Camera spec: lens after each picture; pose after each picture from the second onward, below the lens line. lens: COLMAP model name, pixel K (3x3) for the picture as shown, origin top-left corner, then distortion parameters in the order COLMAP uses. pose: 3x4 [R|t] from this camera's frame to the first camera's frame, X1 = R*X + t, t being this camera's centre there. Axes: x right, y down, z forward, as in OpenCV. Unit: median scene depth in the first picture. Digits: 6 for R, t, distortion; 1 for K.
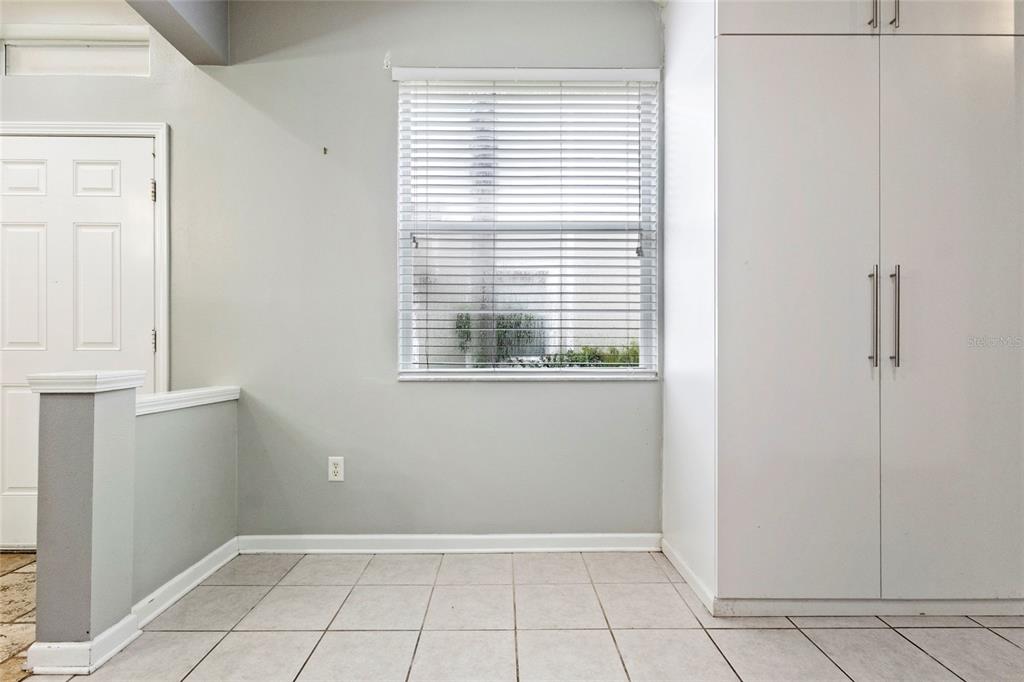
lens RADIAL K [[481.9, 0, 509.8], [0, 481.9, 346.2], [0, 0, 1]] dist [0.004314, 0.000352]
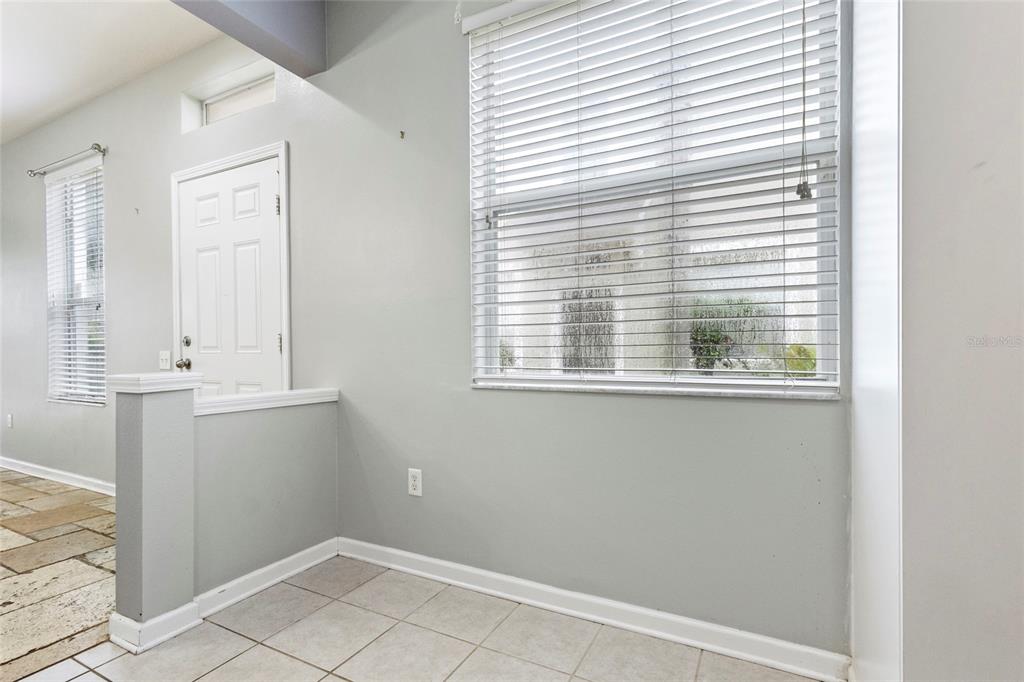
lens RADIAL K [[488.9, 0, 511.8], [0, 488.9, 351.6], [0, 0, 1]] dist [0.003455, 0.000839]
pose [[0.880439, -0.003003, -0.474150, 0.242910], [0.008384, 0.999922, 0.009234, 0.000207], [0.474086, -0.012105, 0.880395, 0.277744]]
